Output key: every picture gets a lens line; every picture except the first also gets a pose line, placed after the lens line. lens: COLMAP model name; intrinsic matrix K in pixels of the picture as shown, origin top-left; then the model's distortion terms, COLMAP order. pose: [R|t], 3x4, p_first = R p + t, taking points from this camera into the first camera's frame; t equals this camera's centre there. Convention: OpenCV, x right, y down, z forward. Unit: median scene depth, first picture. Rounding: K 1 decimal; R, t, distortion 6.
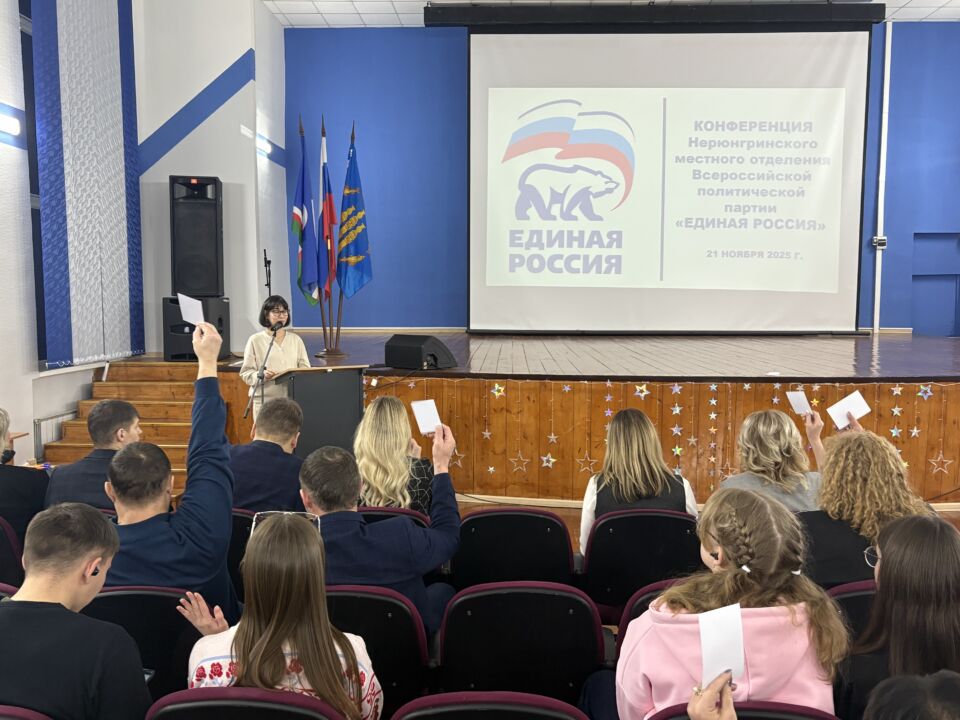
lens RADIAL K [[870.9, 0, 482.2], [0, 870.9, 369.7], [0, 0, 1]] dist [0.123975, -0.365864]
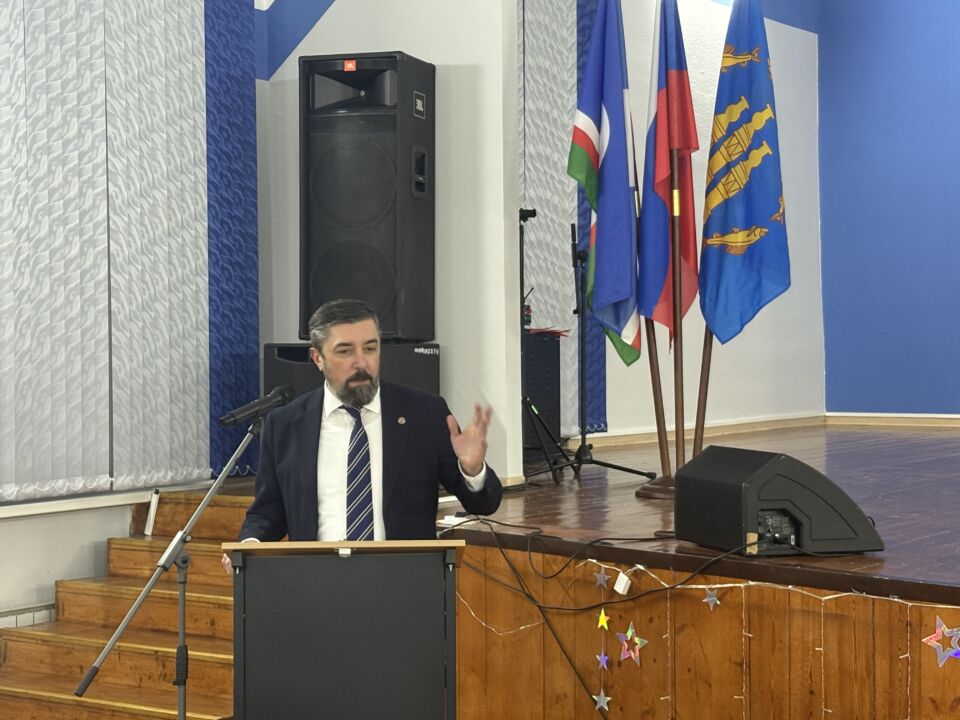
lens RADIAL K [[1863.5, 0, 480.0], [0, 1863.5, 360.0], [0, 0, 1]] dist [0.180857, -0.283740]
pose [[0.853039, 0.001899, -0.521843, 0.117872], [-0.039411, 0.997372, -0.060794, -0.014532], [0.520356, 0.072426, 0.850872, 0.178535]]
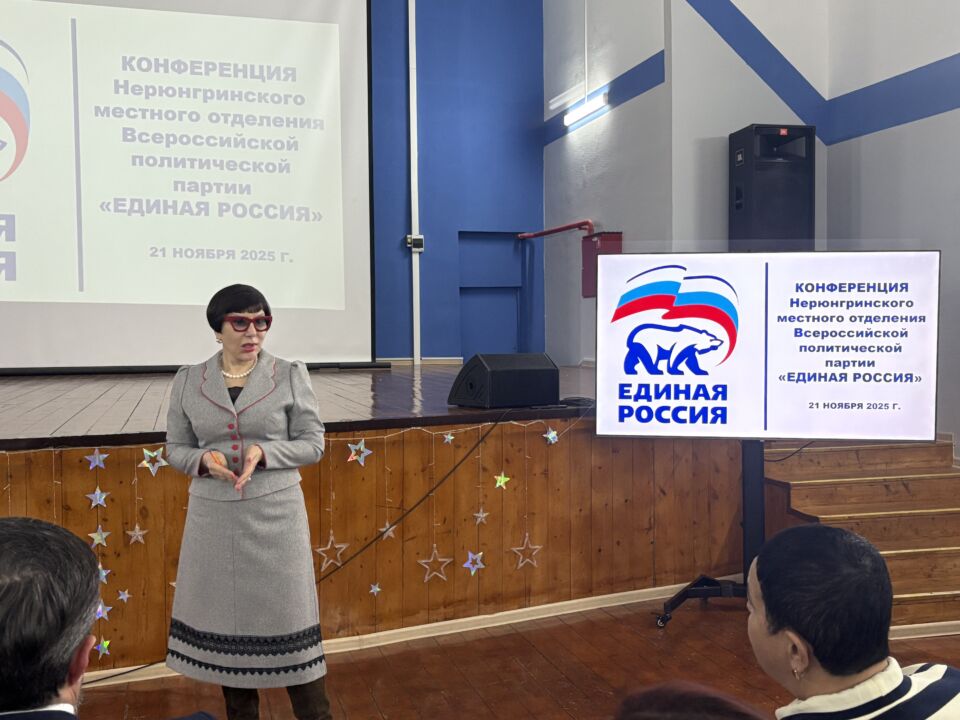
lens RADIAL K [[1055.7, 0, 476.9], [0, 1055.7, 373.4], [0, 0, 1]] dist [0.149965, -0.530373]
pose [[0.954157, -0.023377, 0.298393, 0.250564], [0.036747, 0.998553, -0.039275, 0.002327], [-0.297043, 0.048439, 0.953635, 0.150819]]
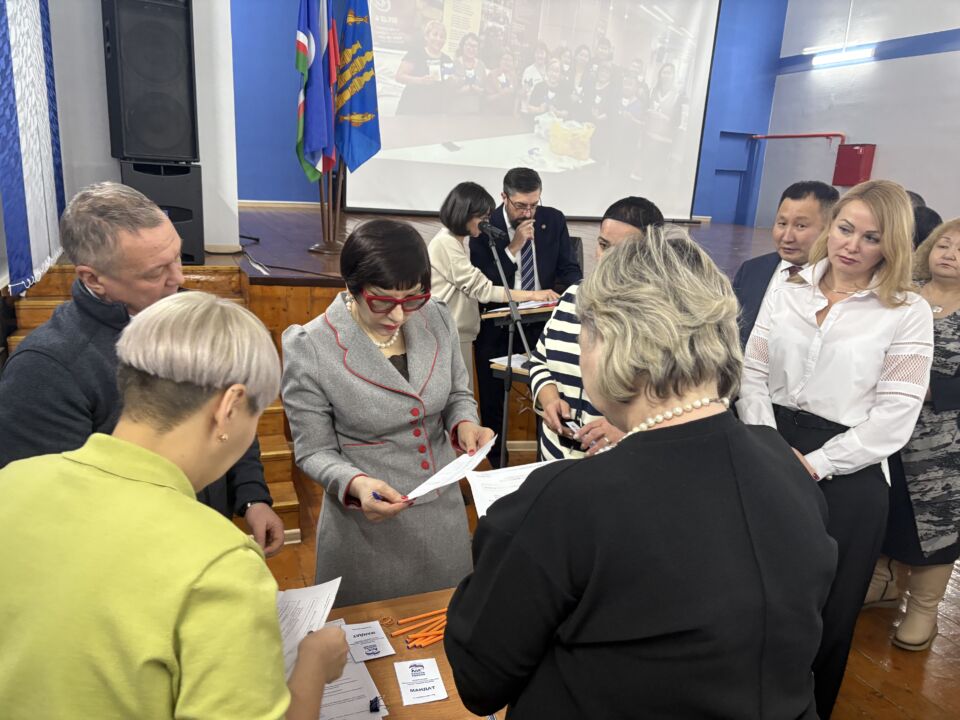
lens RADIAL K [[734.8, 0, 465.8], [0, 734.8, 362.8], [0, 0, 1]] dist [0.010509, -0.002339]
pose [[0.915357, -0.055110, 0.398854, -0.217122], [-0.015525, 0.985022, 0.171730, -0.021211], [-0.402344, -0.163387, 0.900791, 0.250521]]
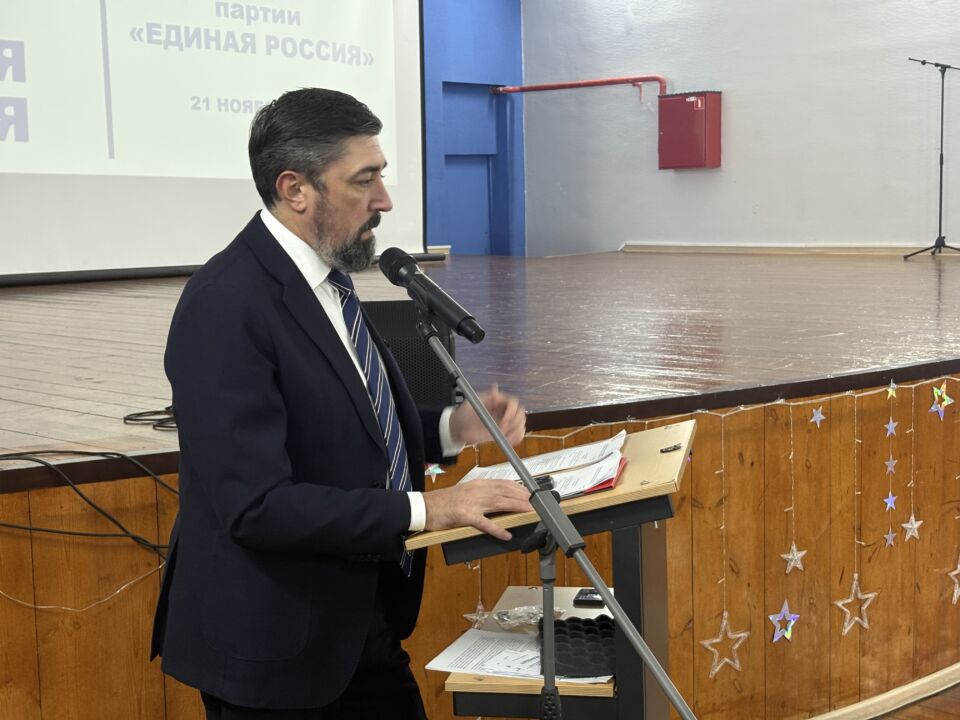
lens RADIAL K [[1447.3, 0, 480.0], [0, 1447.3, 360.0], [0, 0, 1]] dist [0.197521, -0.718292]
pose [[0.681152, -0.096926, 0.725698, -0.226755], [0.083050, 0.995029, 0.054947, -0.024358], [-0.727417, 0.022842, 0.685816, 0.349984]]
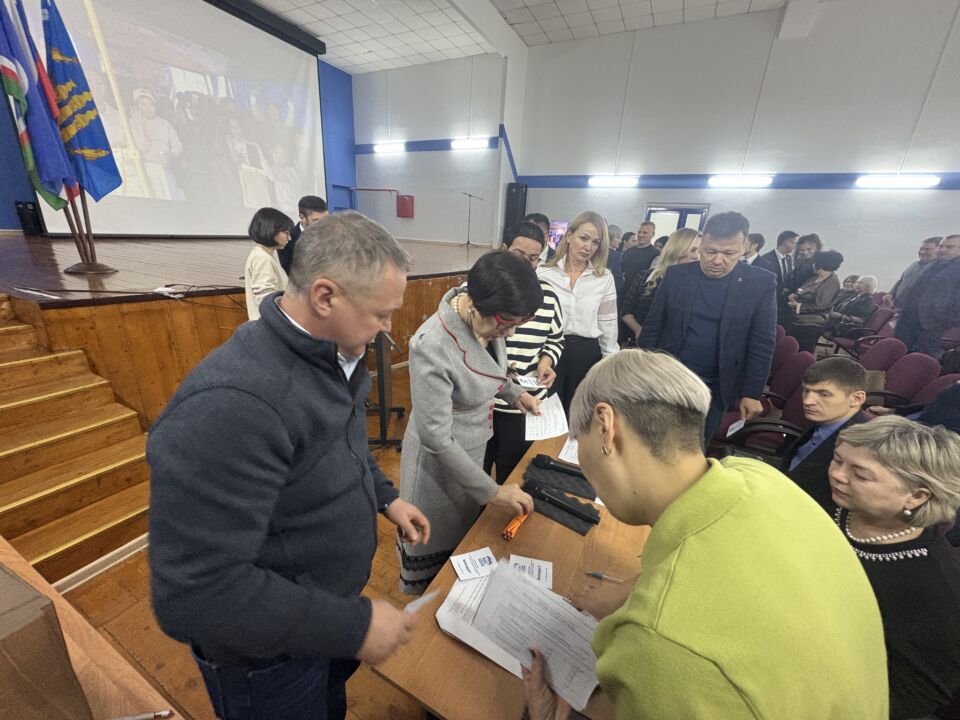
lens RADIAL K [[383.3, 0, 479.4], [0, 383.3, 357.9], [0, 0, 1]] dist [0.003785, -0.000032]
pose [[0.420896, -0.272194, 0.865308, -0.246636], [0.025670, 0.957110, 0.288585, -0.023020], [-0.906746, -0.099252, 0.409831, 0.326107]]
